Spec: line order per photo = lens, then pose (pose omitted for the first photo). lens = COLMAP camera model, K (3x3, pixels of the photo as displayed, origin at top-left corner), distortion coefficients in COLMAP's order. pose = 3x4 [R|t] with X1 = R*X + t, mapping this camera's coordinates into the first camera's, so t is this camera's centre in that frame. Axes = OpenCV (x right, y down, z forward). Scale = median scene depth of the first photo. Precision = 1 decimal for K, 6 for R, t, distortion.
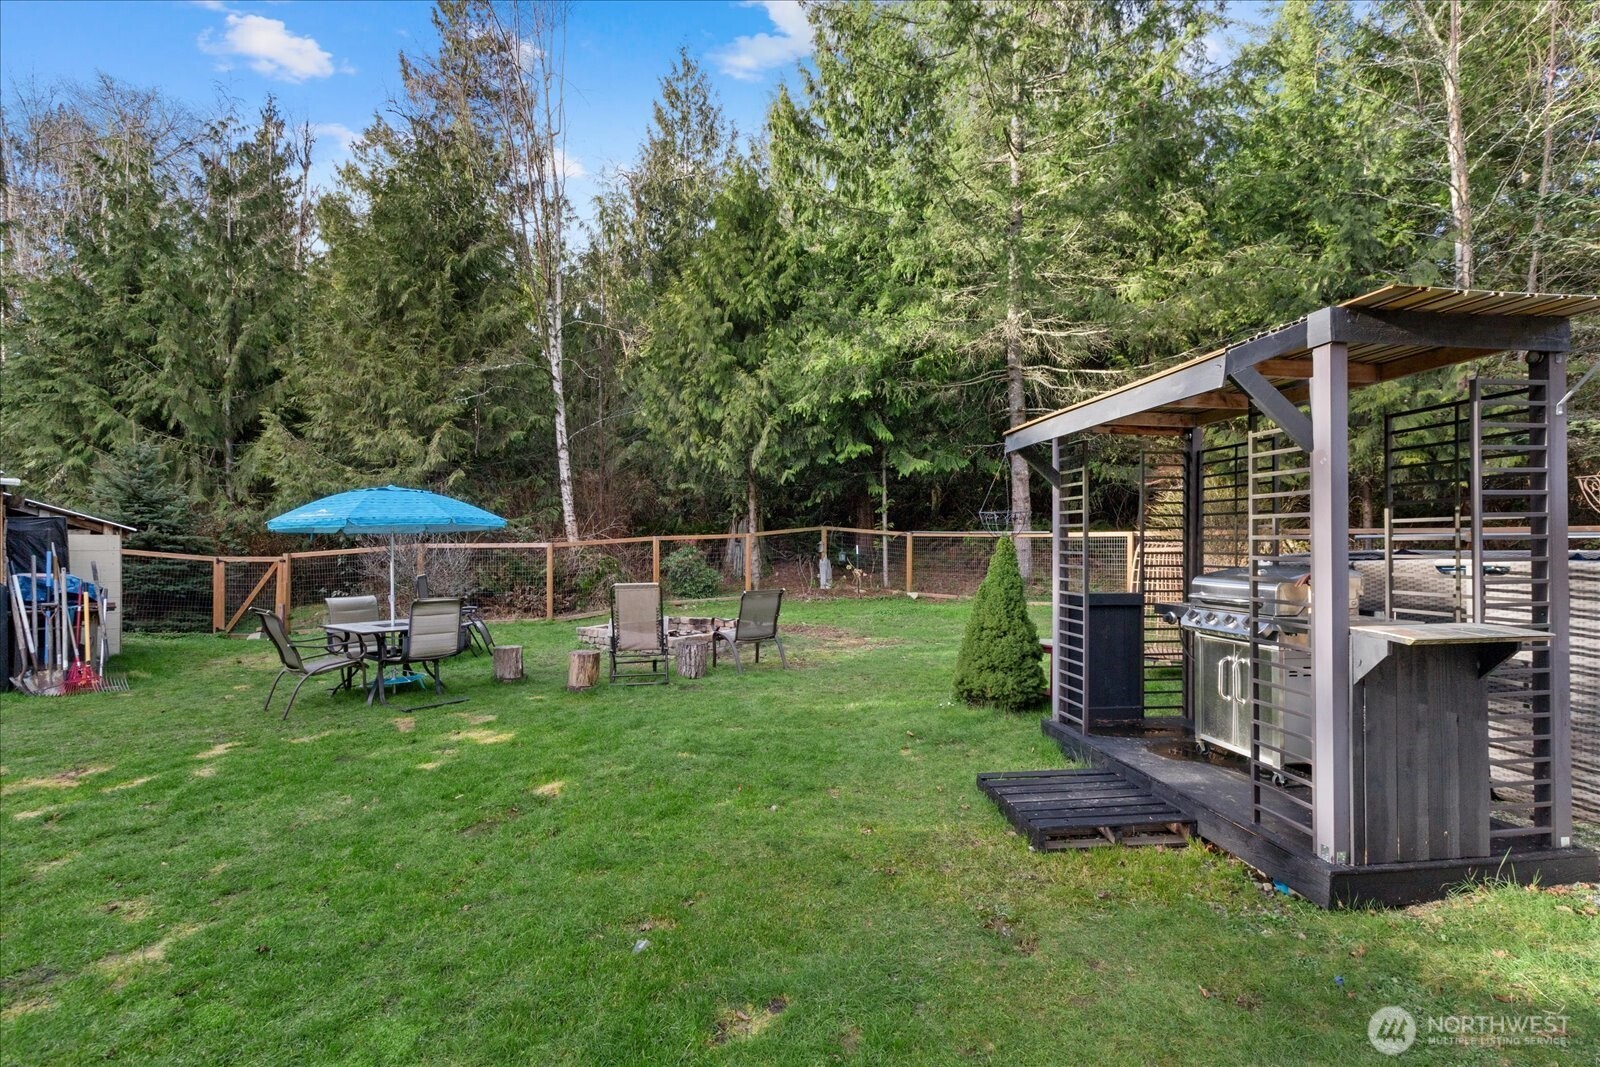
lens RADIAL K [[730.8, 0, 800.0], [0, 730.8, 533.5], [0, 0, 1]] dist [-0.001203, 0.000060]
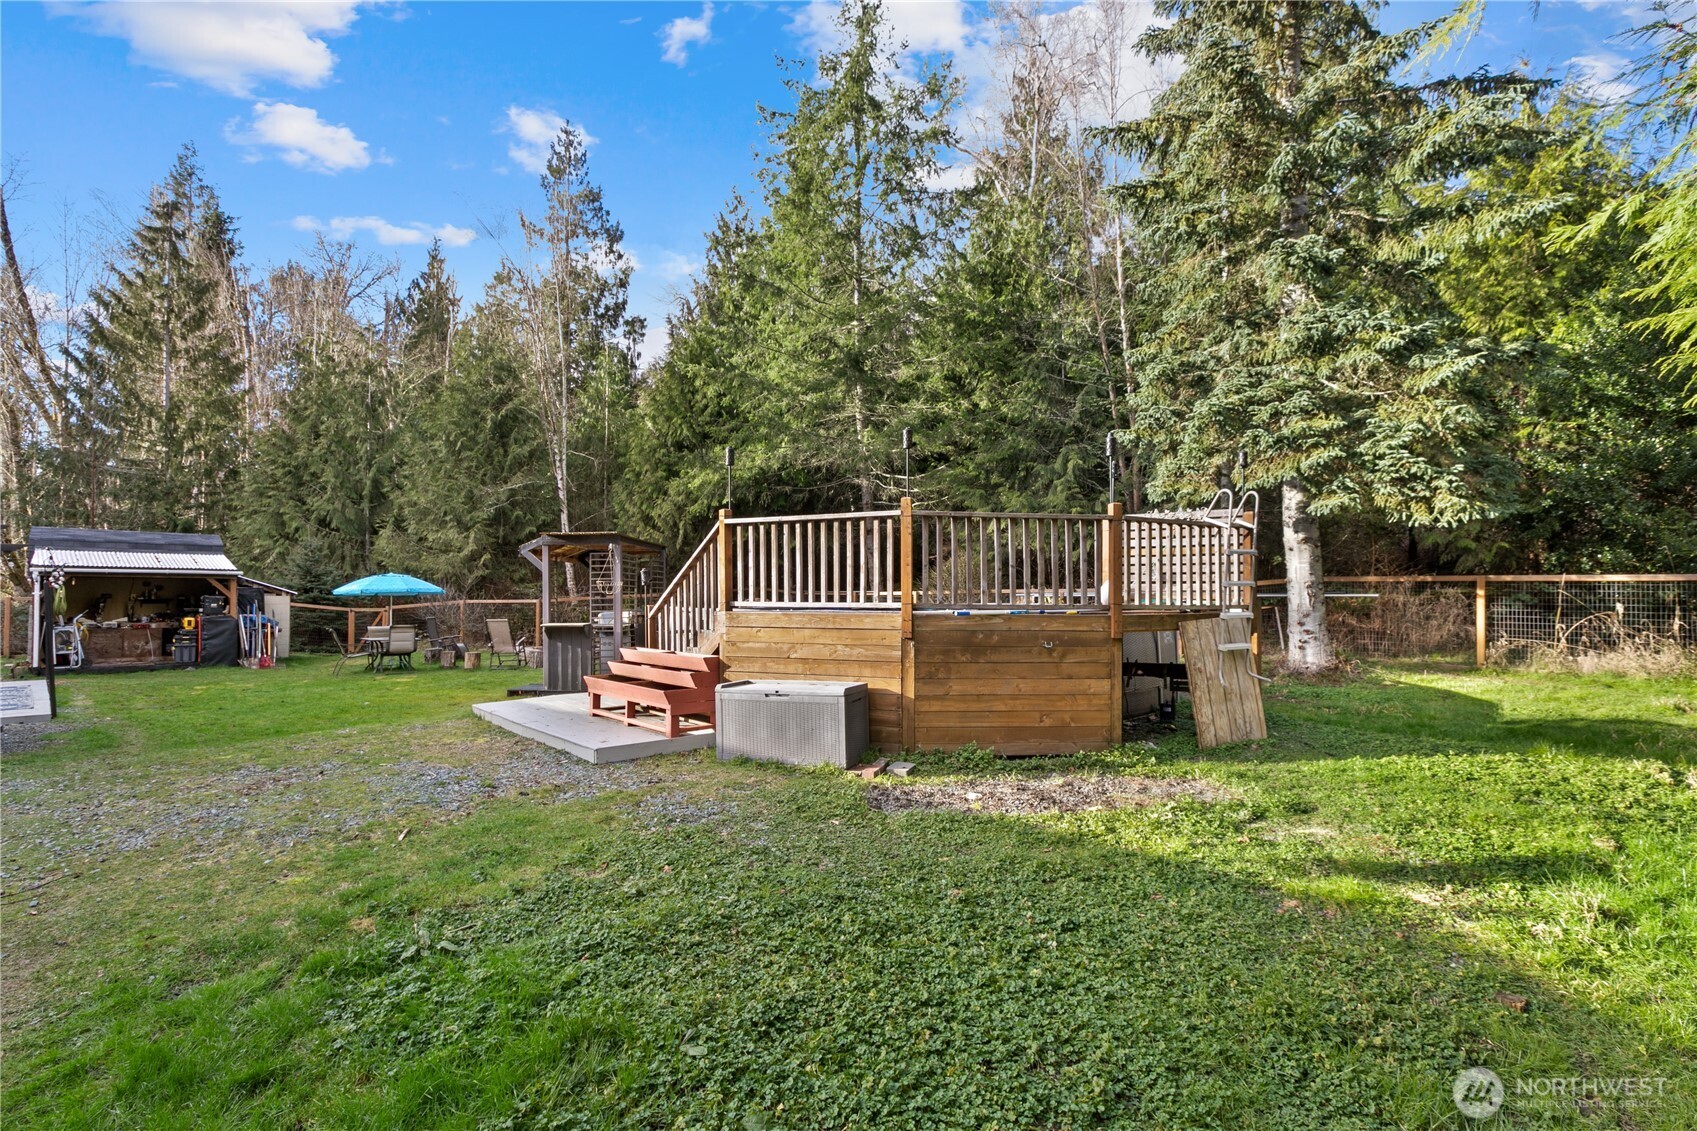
lens RADIAL K [[744.8, 0, 851.2], [0, 744.8, 575.5], [0, 0, 1]] dist [-0.017881, -0.000135]
pose [[0.989537, -0.006524, -0.144130, 0.566151], [0.003916, 0.999824, -0.018369, -0.007150], [0.144224, 0.017612, 0.989388, -0.494219]]
